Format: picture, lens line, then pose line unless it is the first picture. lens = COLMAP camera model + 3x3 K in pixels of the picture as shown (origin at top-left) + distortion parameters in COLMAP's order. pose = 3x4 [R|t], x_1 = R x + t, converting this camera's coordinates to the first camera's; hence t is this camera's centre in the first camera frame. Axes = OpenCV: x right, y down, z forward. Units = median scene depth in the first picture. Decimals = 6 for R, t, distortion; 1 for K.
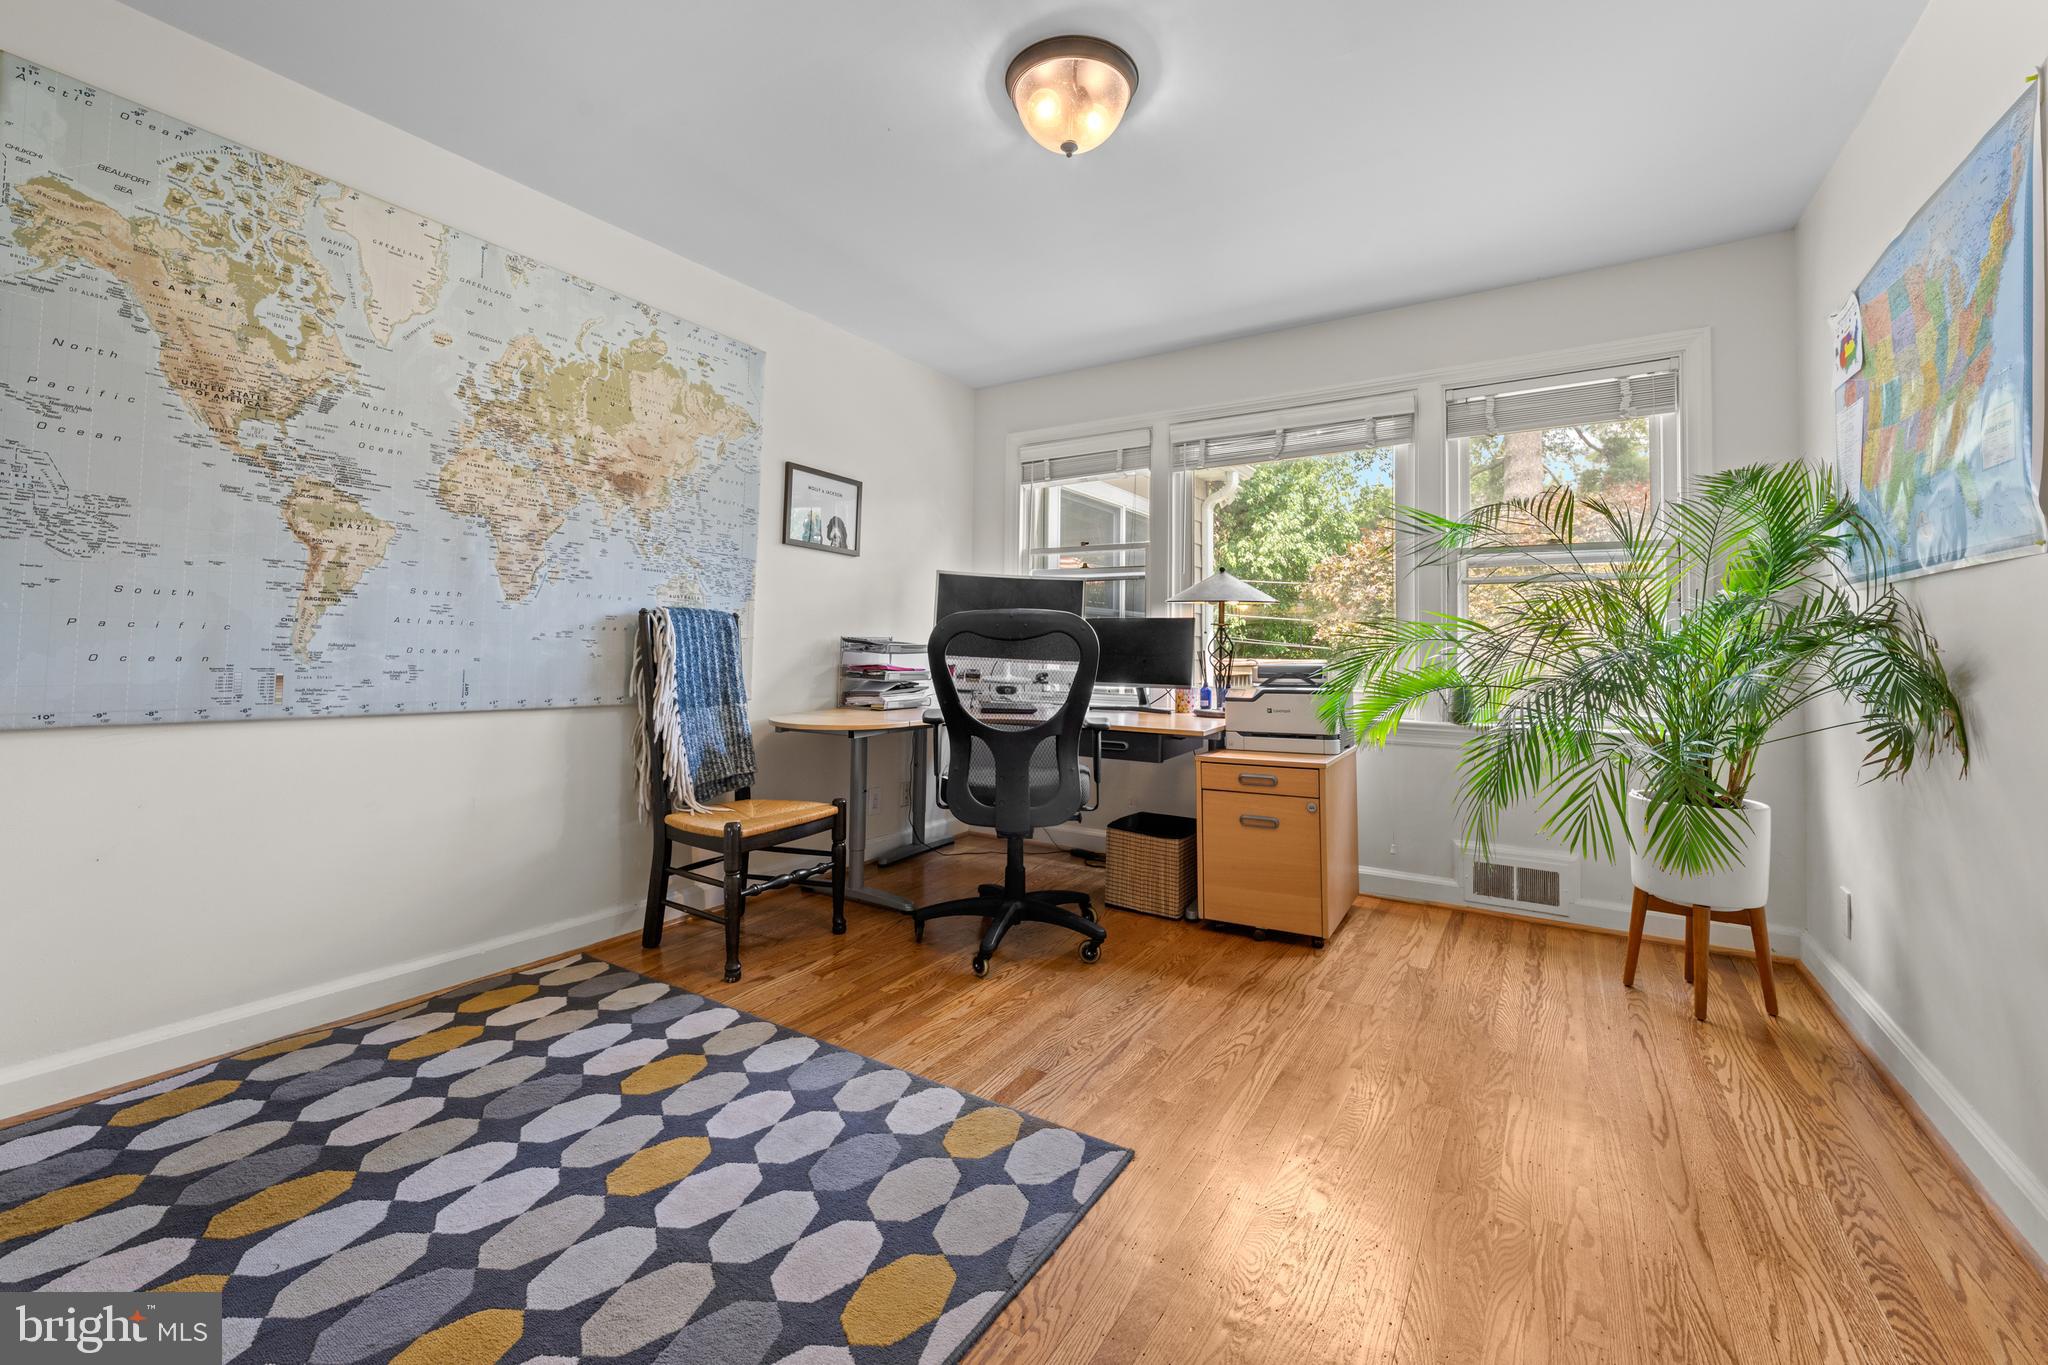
lens RADIAL K [[832.0, 0, 992.0], [0, 832.0, 644.8], [0, 0, 1]] dist [0.000120, -0.000005]
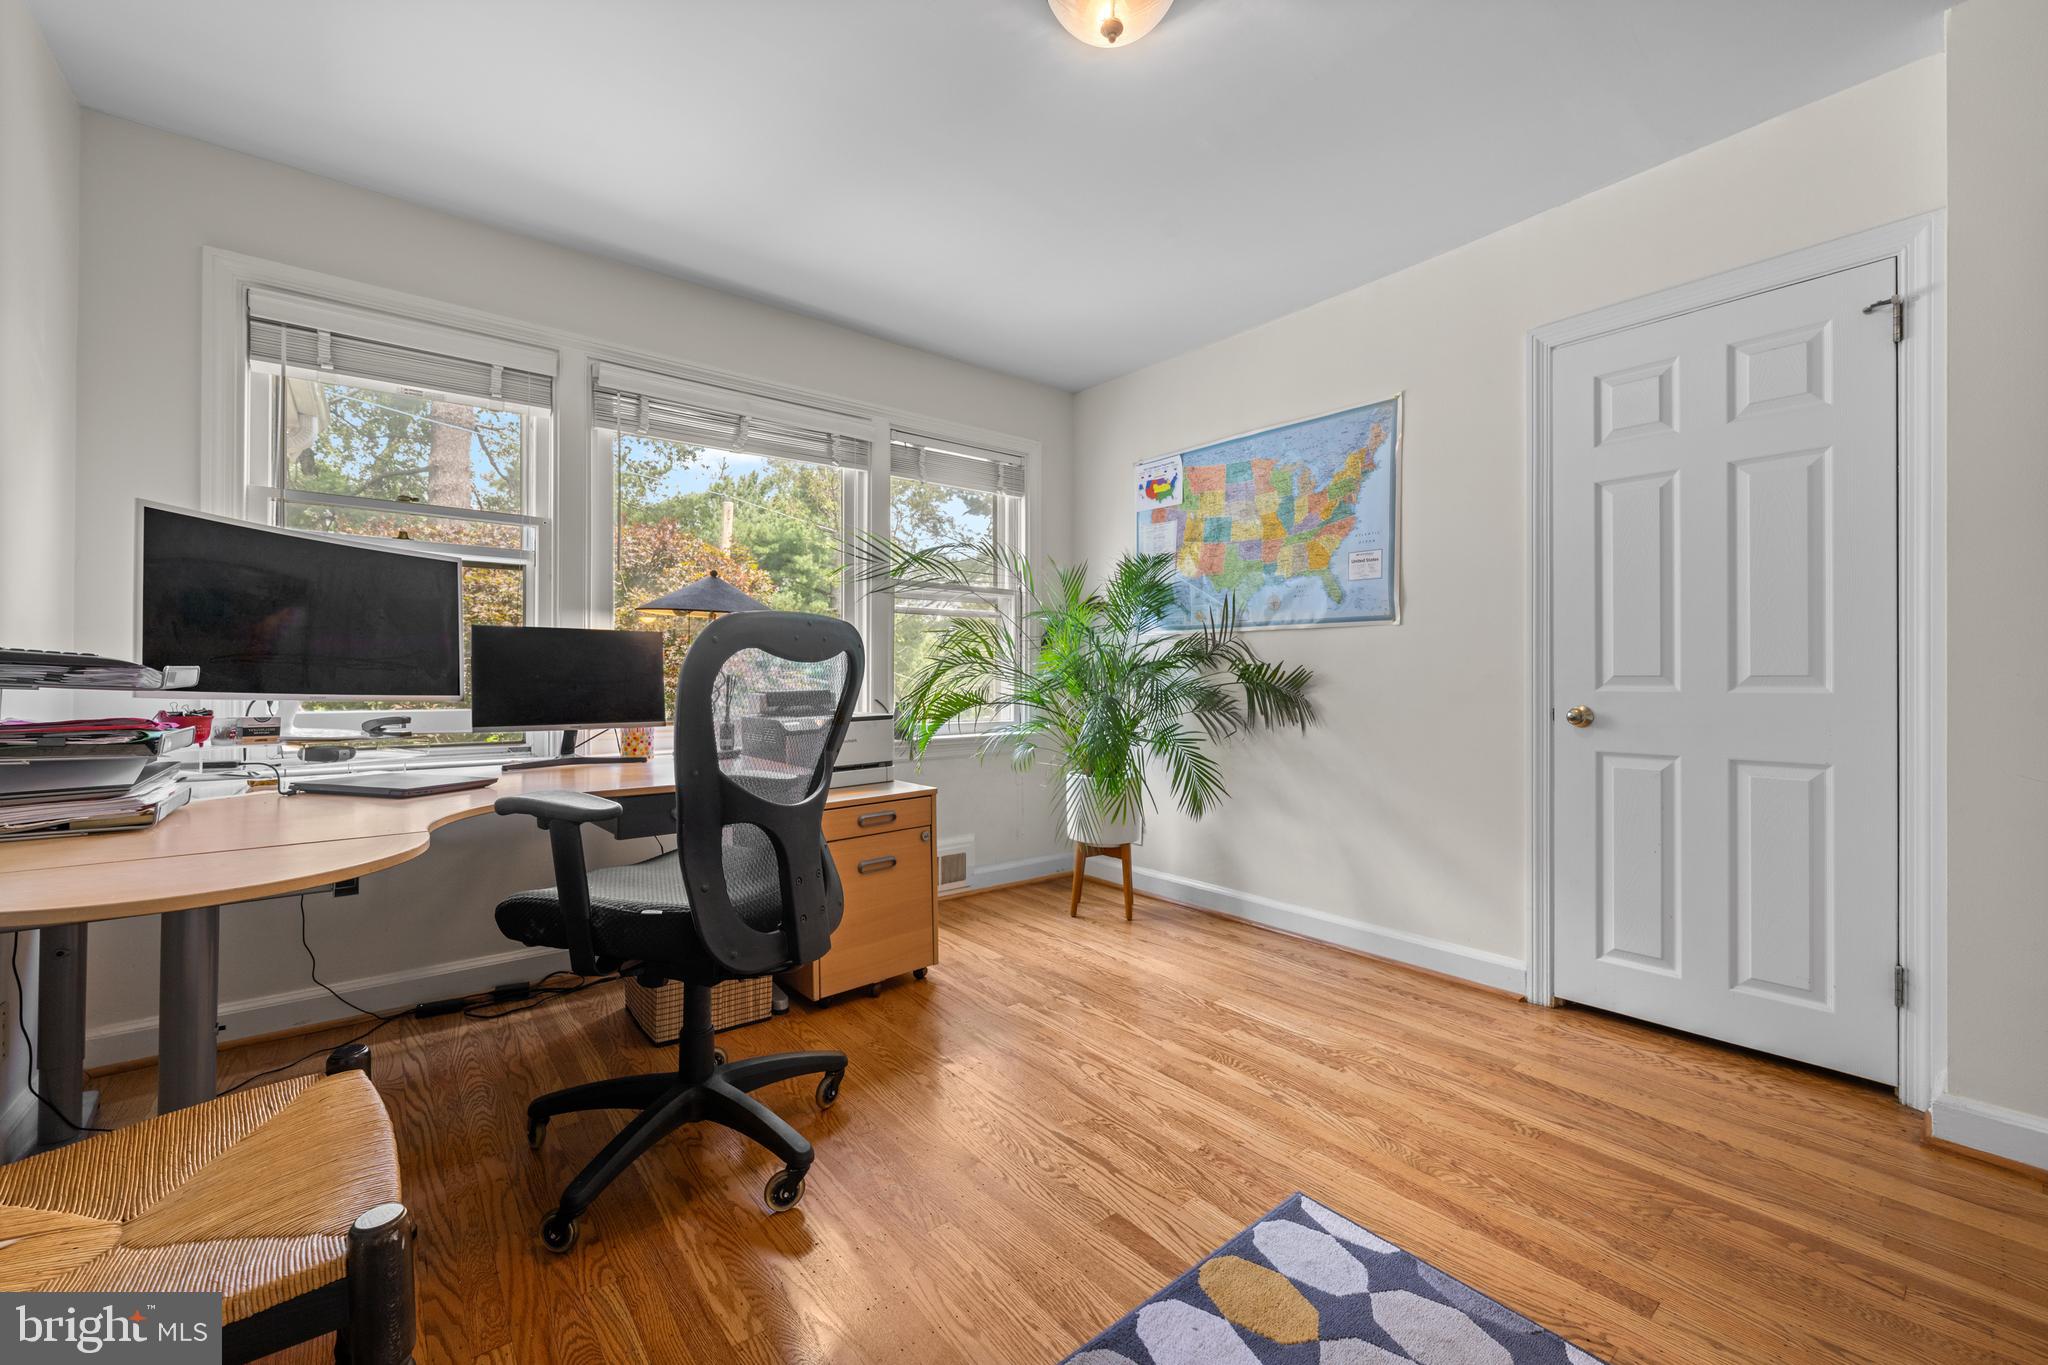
lens RADIAL K [[819.8, 0, 1023.9], [0, 819.8, 688.6], [0, 0, 1]] dist [-0.000130, 0.000012]
pose [[0.306997, -0.025078, 0.951380, -0.544251], [-0.001016, 0.999644, 0.026678, -0.001658], [-0.951710, -0.009157, 0.306862, 0.674337]]
